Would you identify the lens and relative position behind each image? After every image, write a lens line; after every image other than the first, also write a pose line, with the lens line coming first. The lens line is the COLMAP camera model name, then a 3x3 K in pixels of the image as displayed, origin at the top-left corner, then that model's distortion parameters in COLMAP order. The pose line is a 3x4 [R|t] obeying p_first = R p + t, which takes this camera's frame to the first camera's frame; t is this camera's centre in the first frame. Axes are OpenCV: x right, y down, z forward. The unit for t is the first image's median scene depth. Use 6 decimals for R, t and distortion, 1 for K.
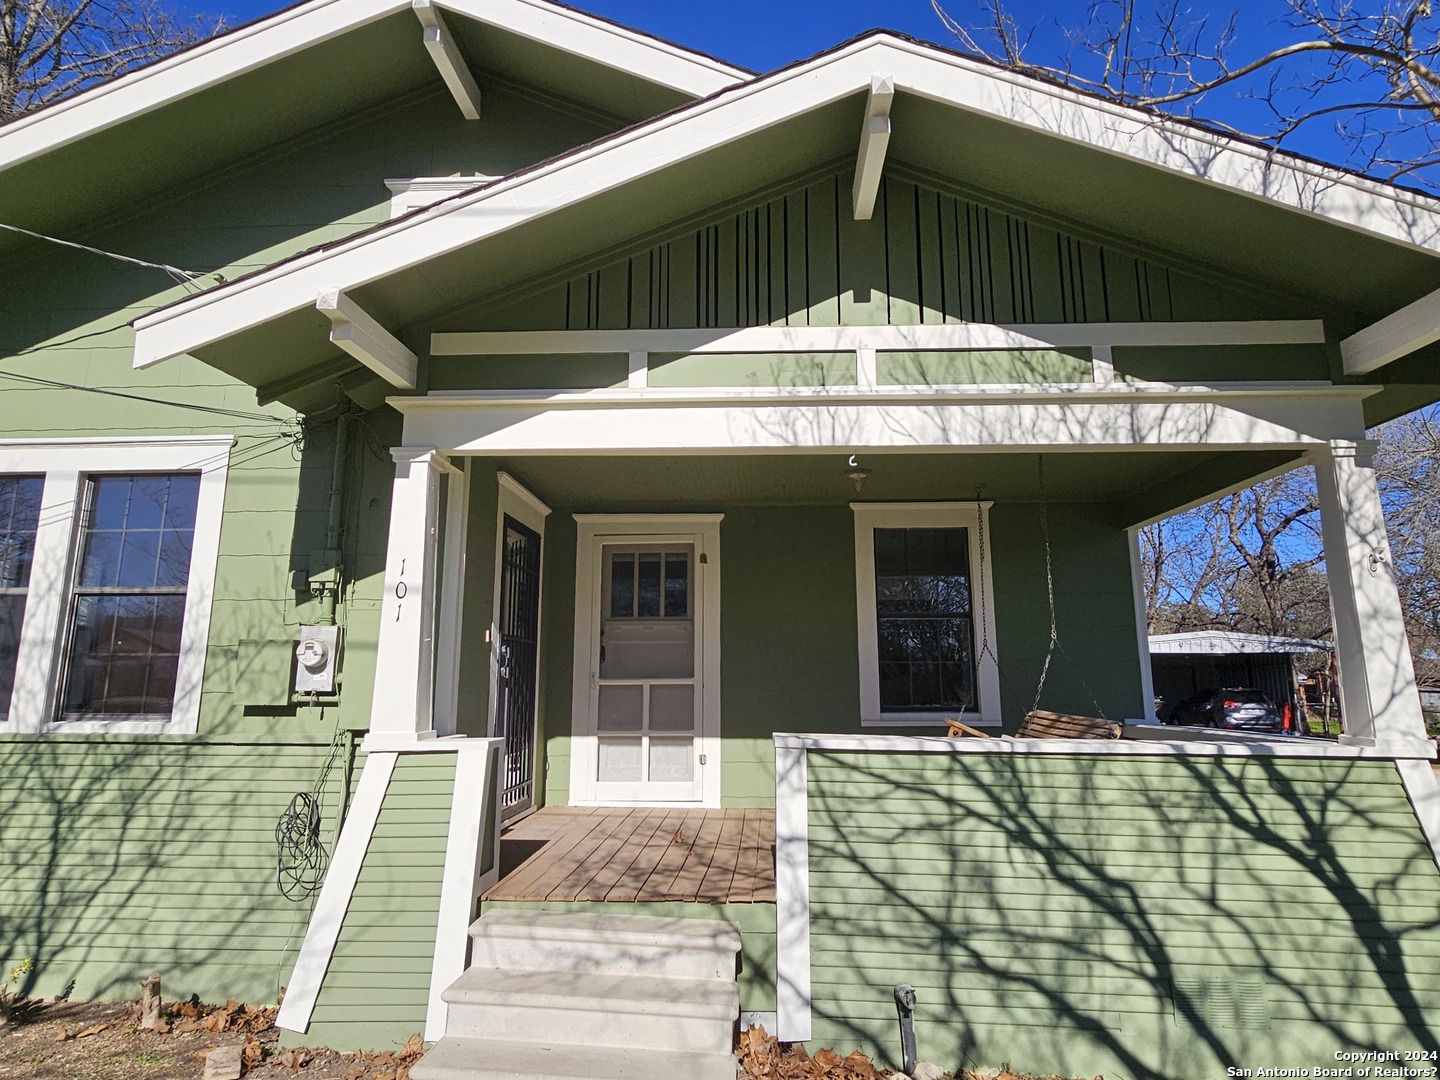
lens RADIAL K [[852.2, 0, 719.8], [0, 852.2, 542.7], [0, 0, 1]] dist [0.003671, -0.004942]
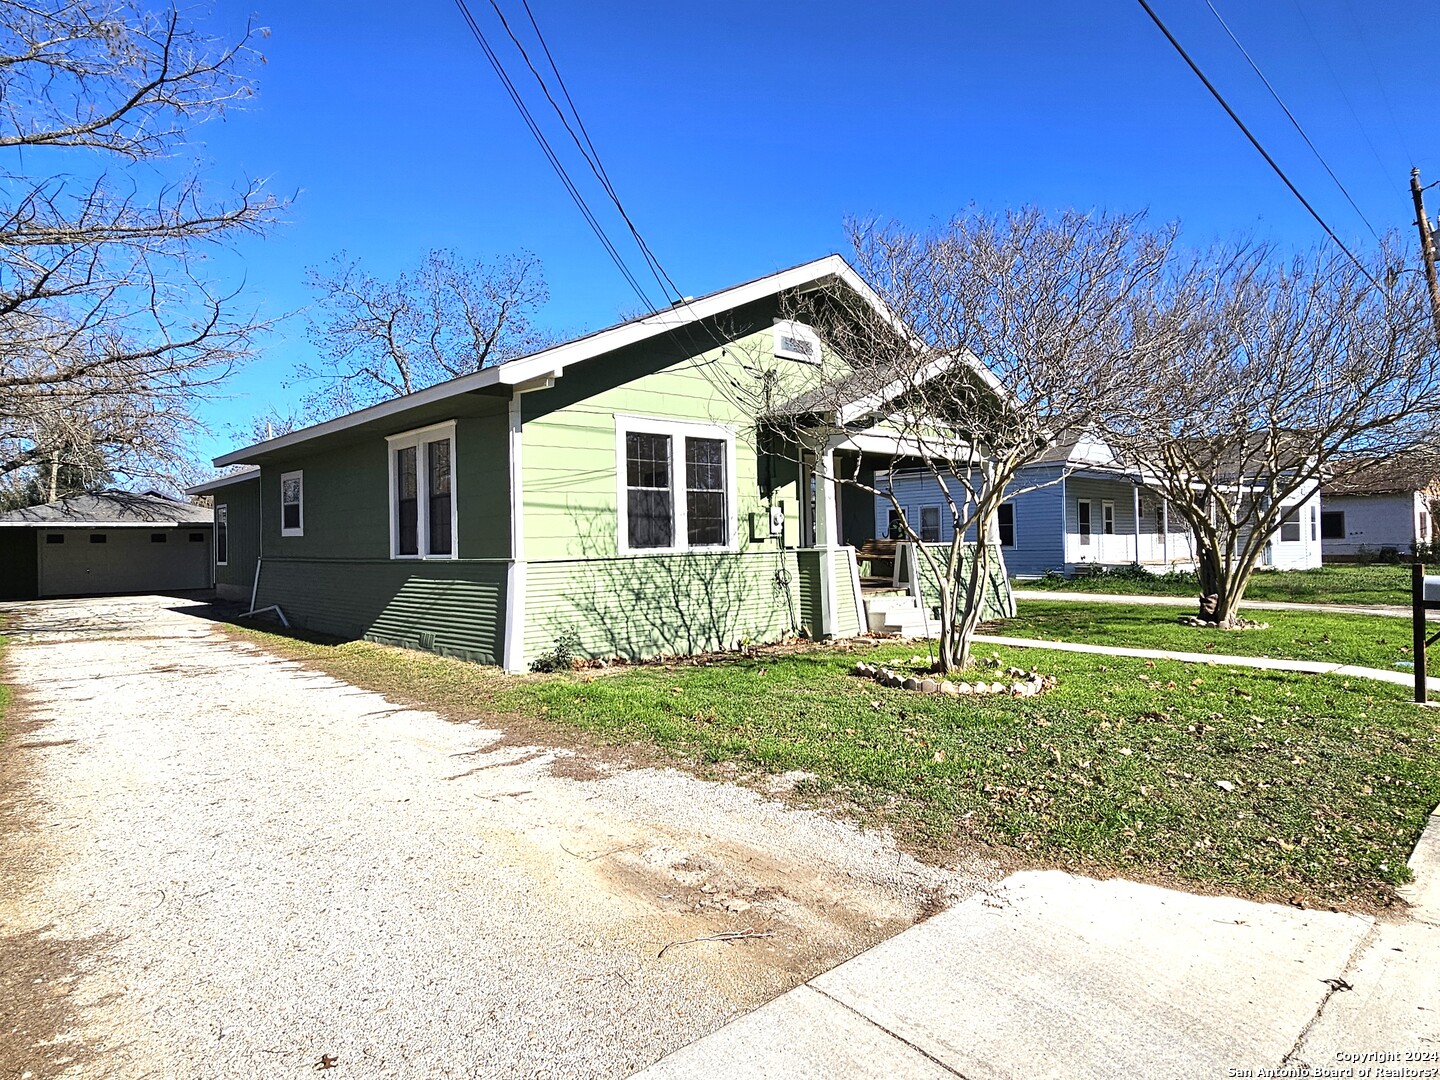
lens RADIAL K [[852.2, 0, 721.6], [0, 852.2, 528.7], [0, 0, 1]] dist [0.003671, -0.004942]
pose [[0.693161, -0.009032, 0.720726, -2.986824], [-0.103299, 0.988355, 0.111734, -0.136205], [-0.713342, -0.151900, 0.684156, -0.801449]]
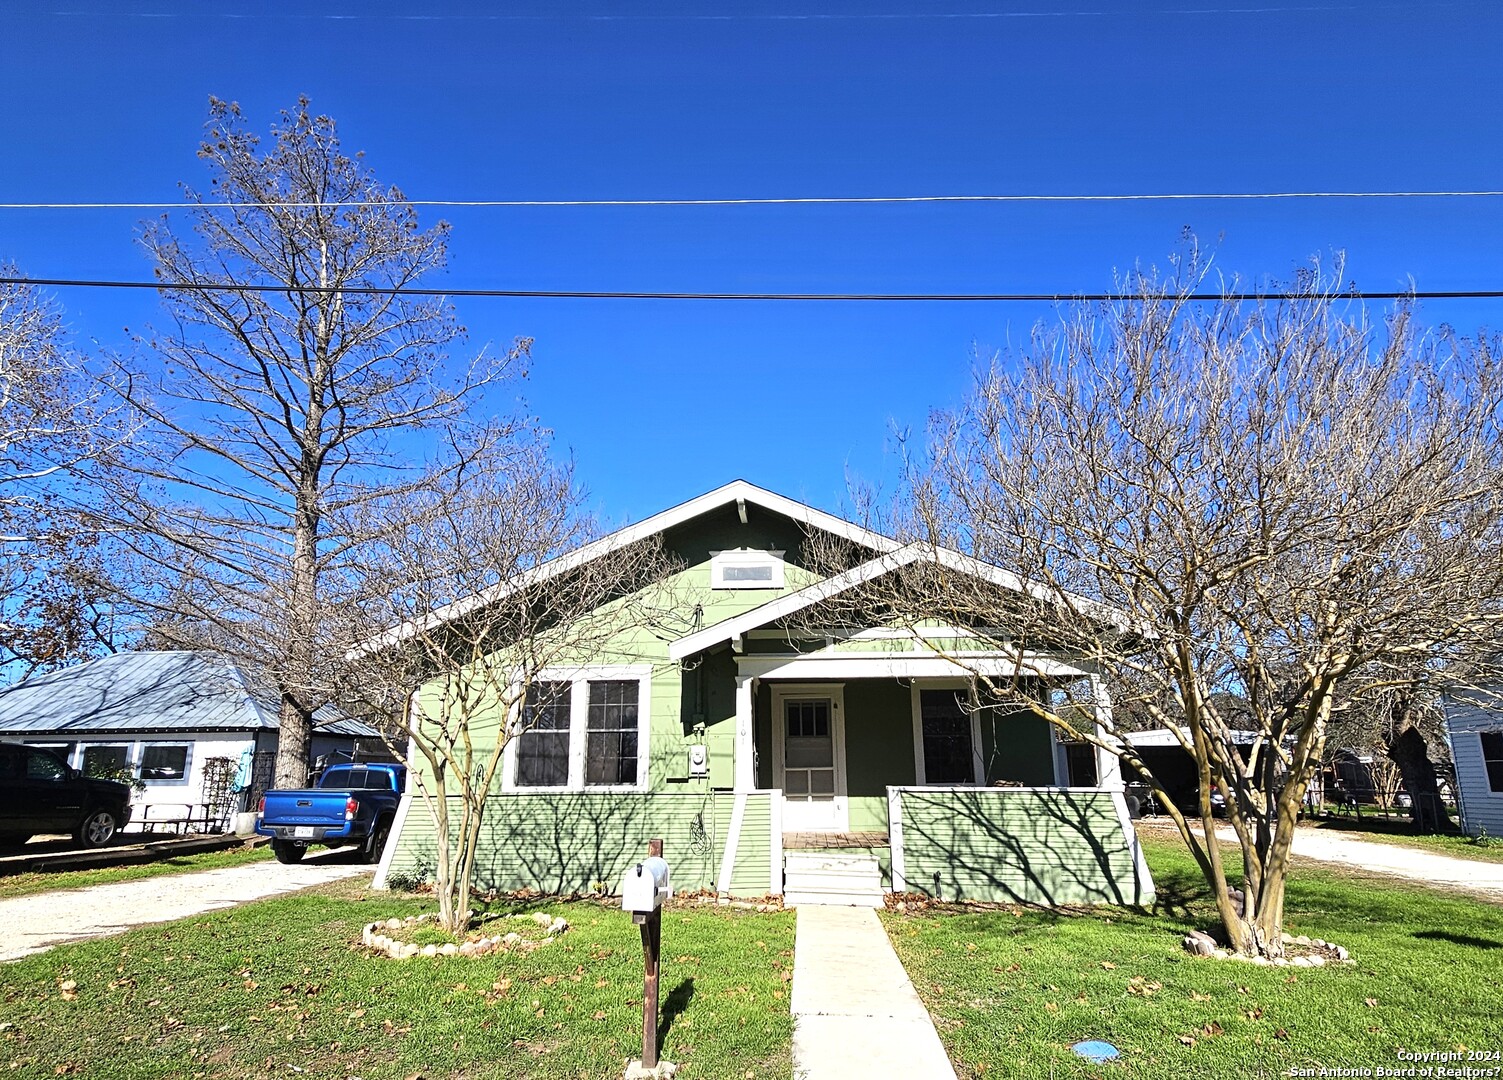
lens RADIAL K [[886.8, 0, 755.8], [0, 886.8, 558.0], [0, 0, 1]] dist [0.013239, -0.000104]
pose [[0.999948, -0.008911, 0.004918, -0.382250], [0.009270, 0.996863, -0.078596, -0.295535], [-0.004202, 0.078638, 0.996894, -1.969288]]
